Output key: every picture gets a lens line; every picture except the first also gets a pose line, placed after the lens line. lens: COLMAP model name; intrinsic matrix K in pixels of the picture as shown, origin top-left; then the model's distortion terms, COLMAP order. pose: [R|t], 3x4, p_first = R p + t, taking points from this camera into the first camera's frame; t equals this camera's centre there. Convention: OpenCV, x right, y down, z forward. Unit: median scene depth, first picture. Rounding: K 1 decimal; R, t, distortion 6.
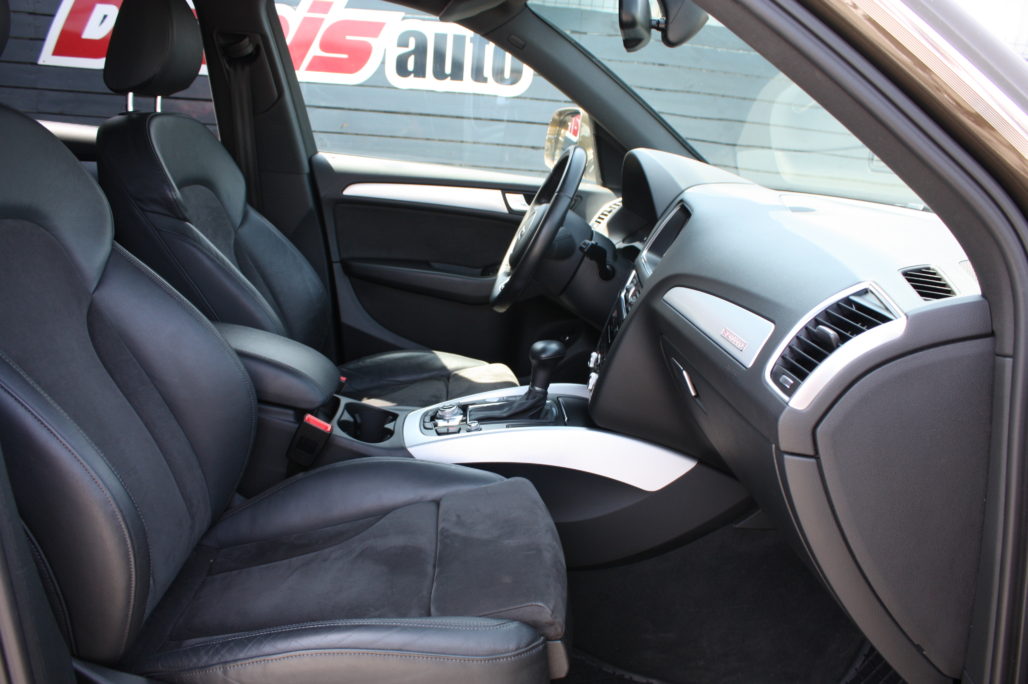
lens RADIAL K [[847.9, 0, 512.2], [0, 847.9, 342.2], [0, 0, 1]] dist [-0.115147, 0.016217]
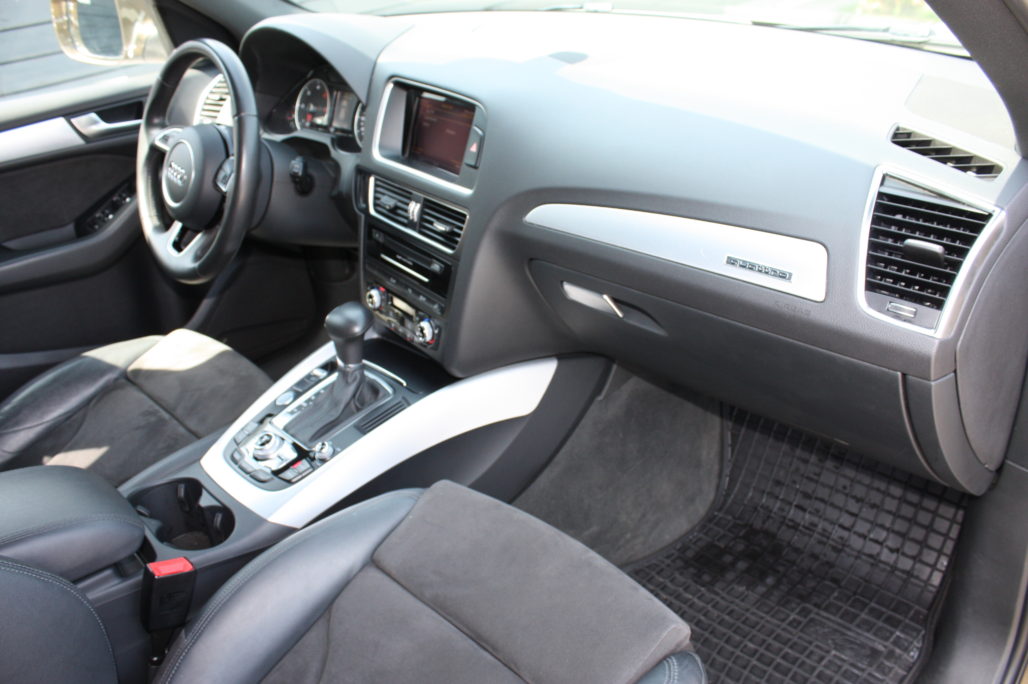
lens RADIAL K [[847.9, 0, 515.0], [0, 847.9, 338.9], [0, 0, 1]] dist [-0.115147, 0.016217]
pose [[0.733211, -0.457868, 0.502751, -0.278989], [0.309819, 0.883078, 0.352401, -0.226182], [-0.605321, -0.102623, 0.789338, 0.303148]]
